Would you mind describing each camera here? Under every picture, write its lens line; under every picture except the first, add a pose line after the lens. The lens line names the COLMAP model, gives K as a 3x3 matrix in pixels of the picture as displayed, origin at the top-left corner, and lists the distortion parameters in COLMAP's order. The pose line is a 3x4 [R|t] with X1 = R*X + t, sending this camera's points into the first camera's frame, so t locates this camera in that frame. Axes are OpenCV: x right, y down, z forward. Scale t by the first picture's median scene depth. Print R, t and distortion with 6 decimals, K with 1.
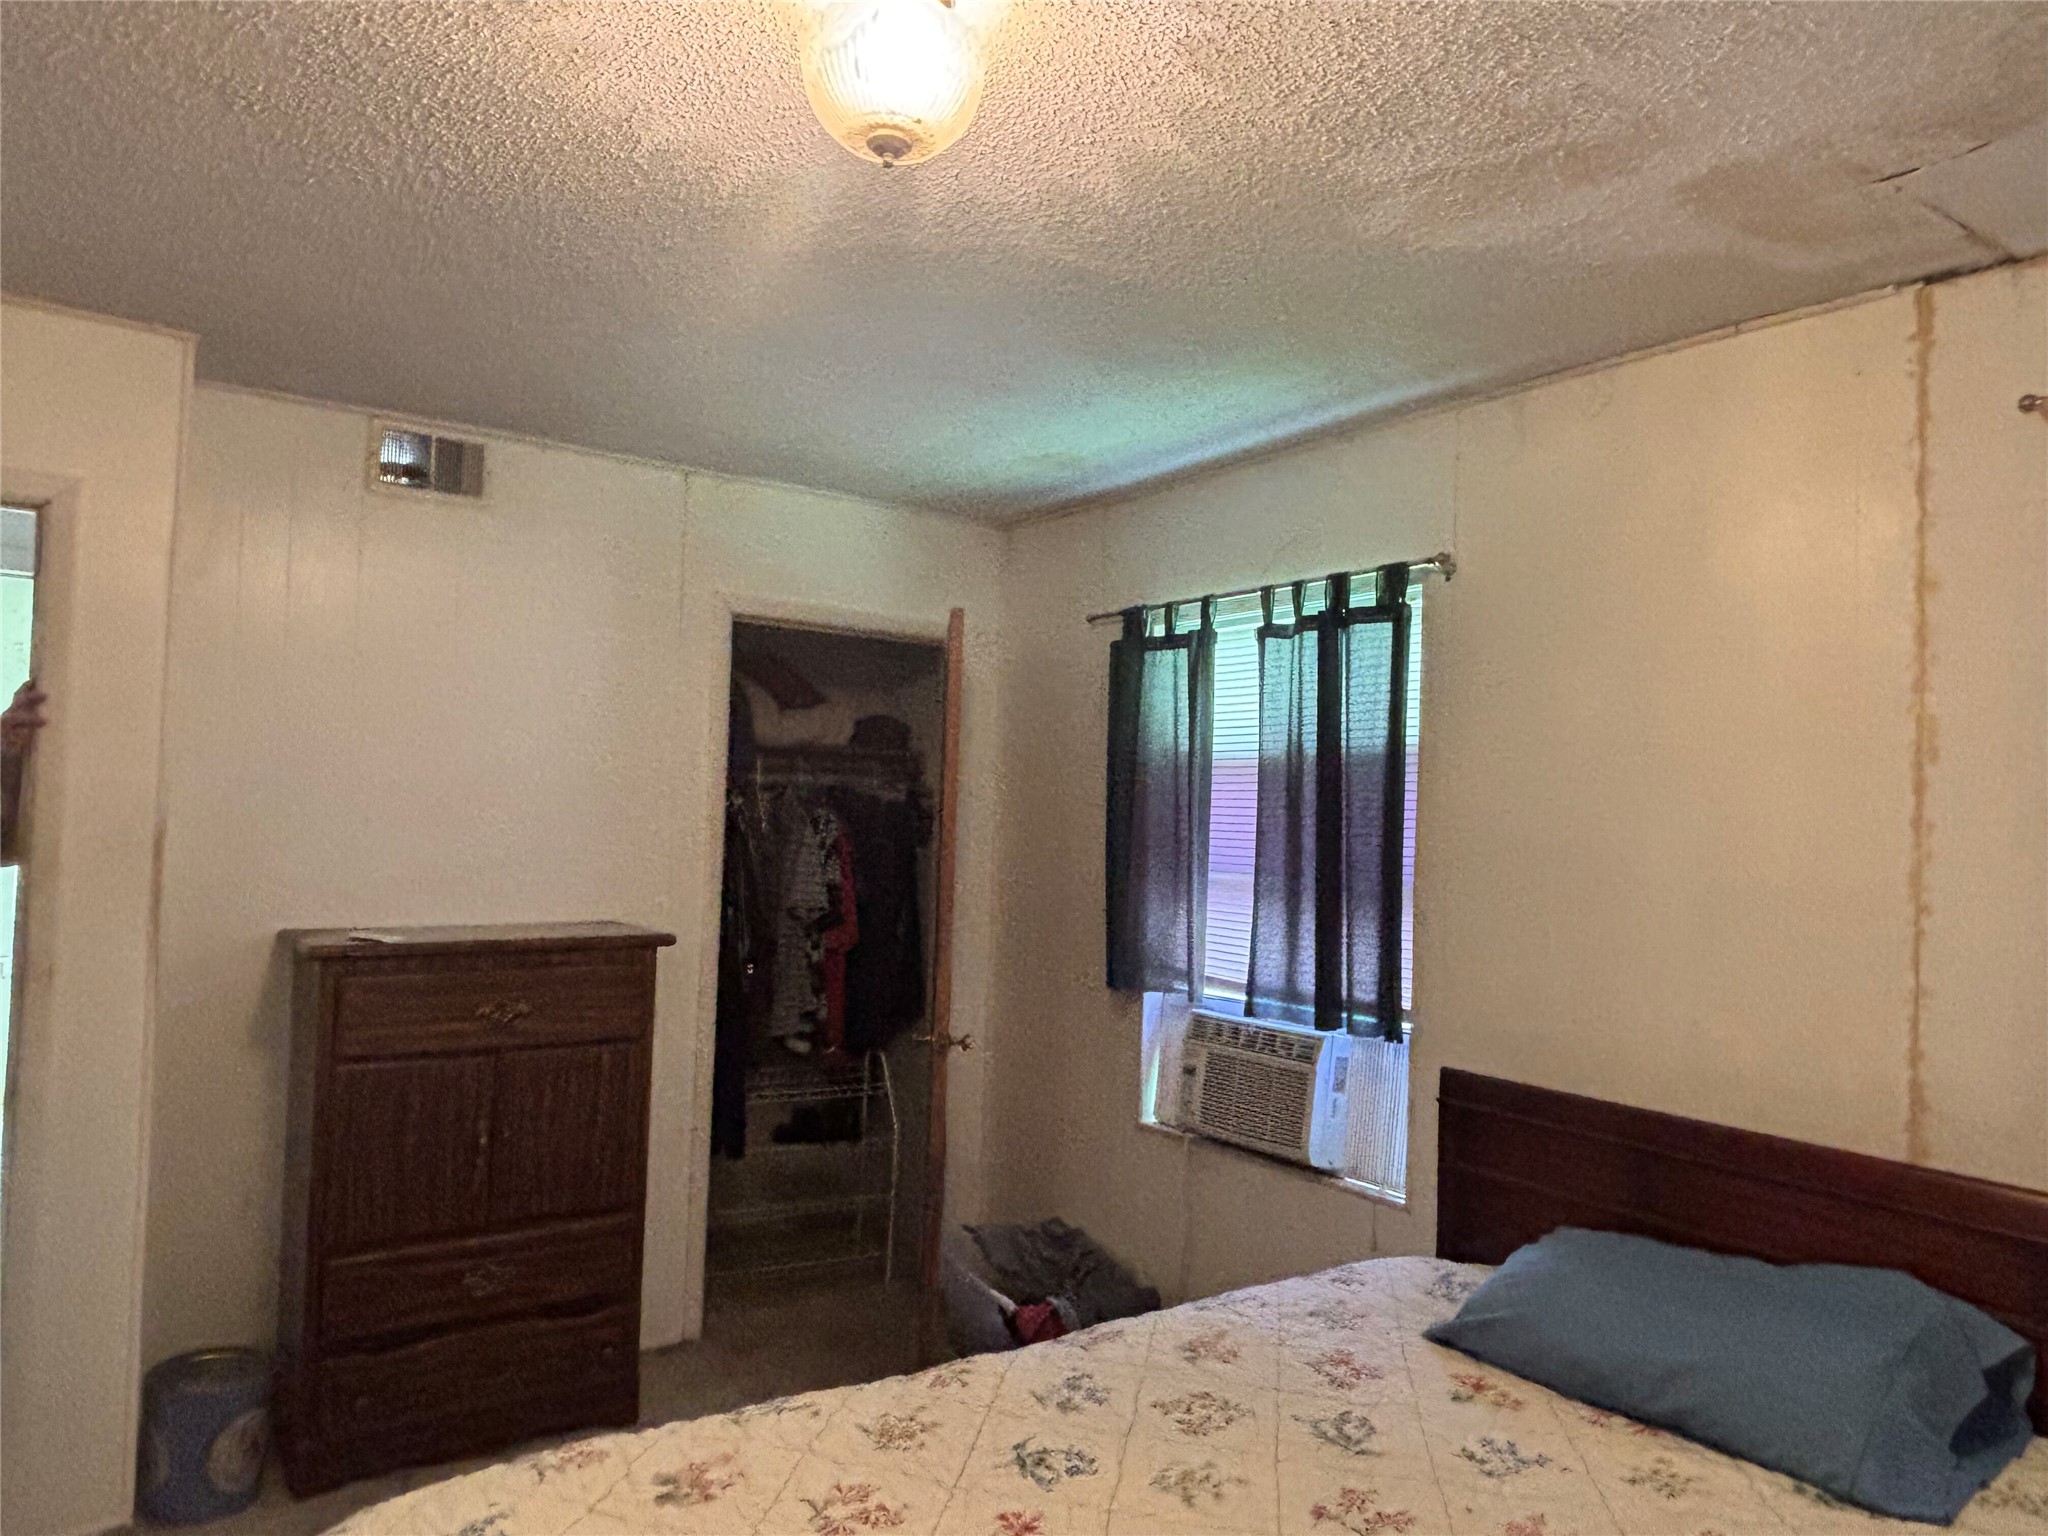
lens RADIAL K [[1358.1, 0, 1019.9], [0, 1358.1, 776.3], [0, 0, 1]] dist [0.004527, -0.022899]
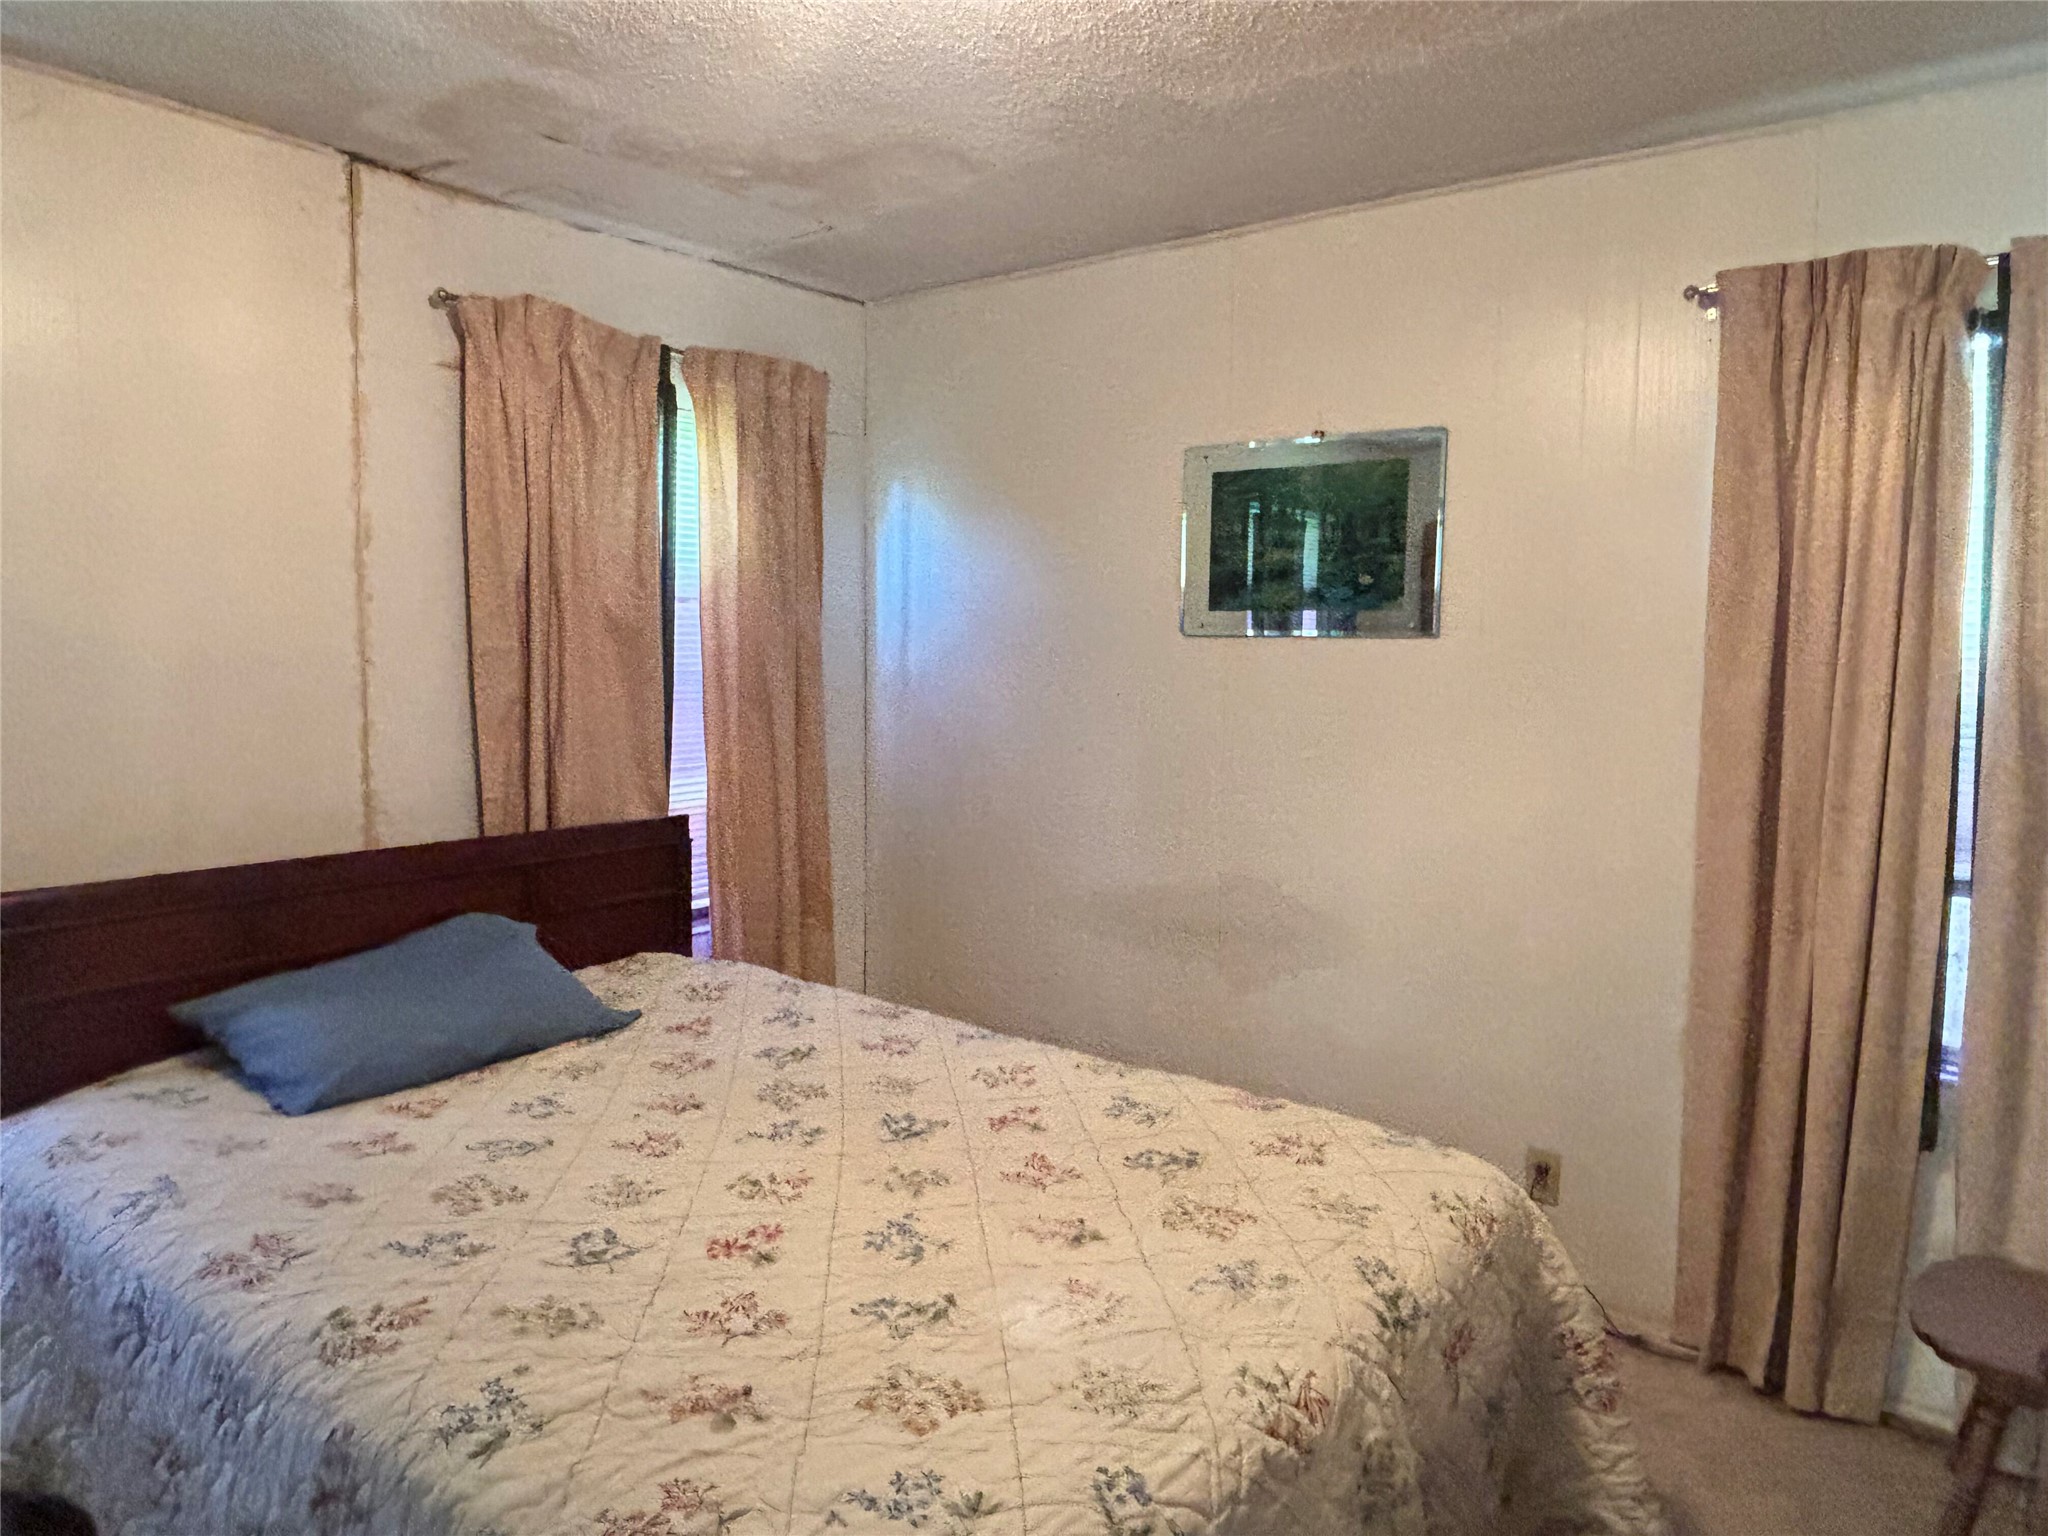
lens RADIAL K [[1358.1, 0, 1021.9], [0, 1358.1, 765.6], [0, 0, 1]] dist [0.004527, -0.022899]
pose [[-0.332891, -0.113589, 0.936099, -0.777998], [-0.052692, 0.993408, 0.101805, 0.031360], [-0.941492, -0.015435, -0.336682, 0.844225]]
